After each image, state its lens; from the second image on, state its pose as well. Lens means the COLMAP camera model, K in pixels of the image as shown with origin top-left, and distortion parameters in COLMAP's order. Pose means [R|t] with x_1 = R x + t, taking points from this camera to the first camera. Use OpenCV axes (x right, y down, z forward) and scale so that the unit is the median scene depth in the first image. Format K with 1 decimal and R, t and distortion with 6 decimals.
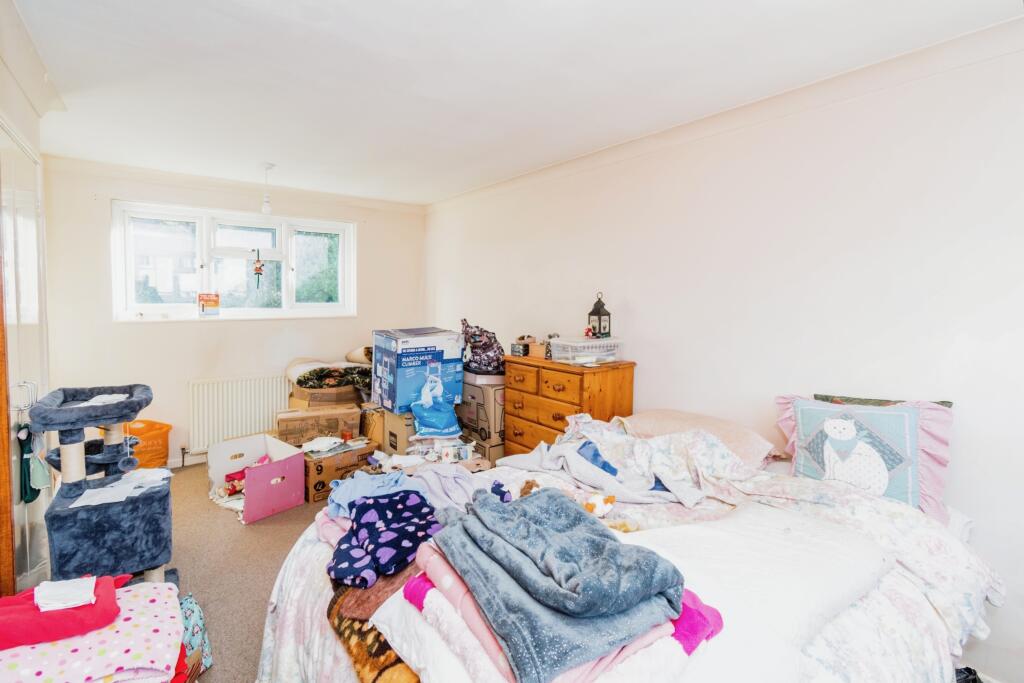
lens RADIAL K [[450.7, 0, 513.0], [0, 450.7, 303.6], [0, 0, 1]] dist [0.000684, 0.000018]
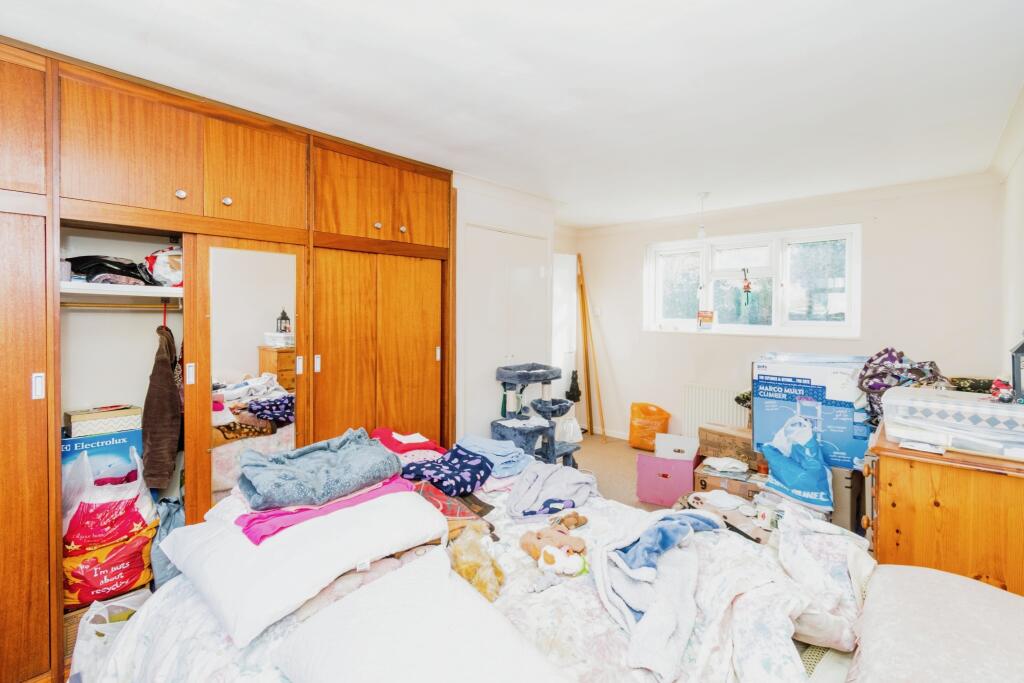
lens RADIAL K [[450.7, 0, 513.0], [0, 450.7, 303.6], [0, 0, 1]] dist [0.000684, 0.000018]
pose [[0.193819, -0.020451, -0.980824, 0.468822], [-0.019938, 0.999494, -0.024780, -0.002393], [0.980835, 0.024358, 0.193313, 0.362509]]
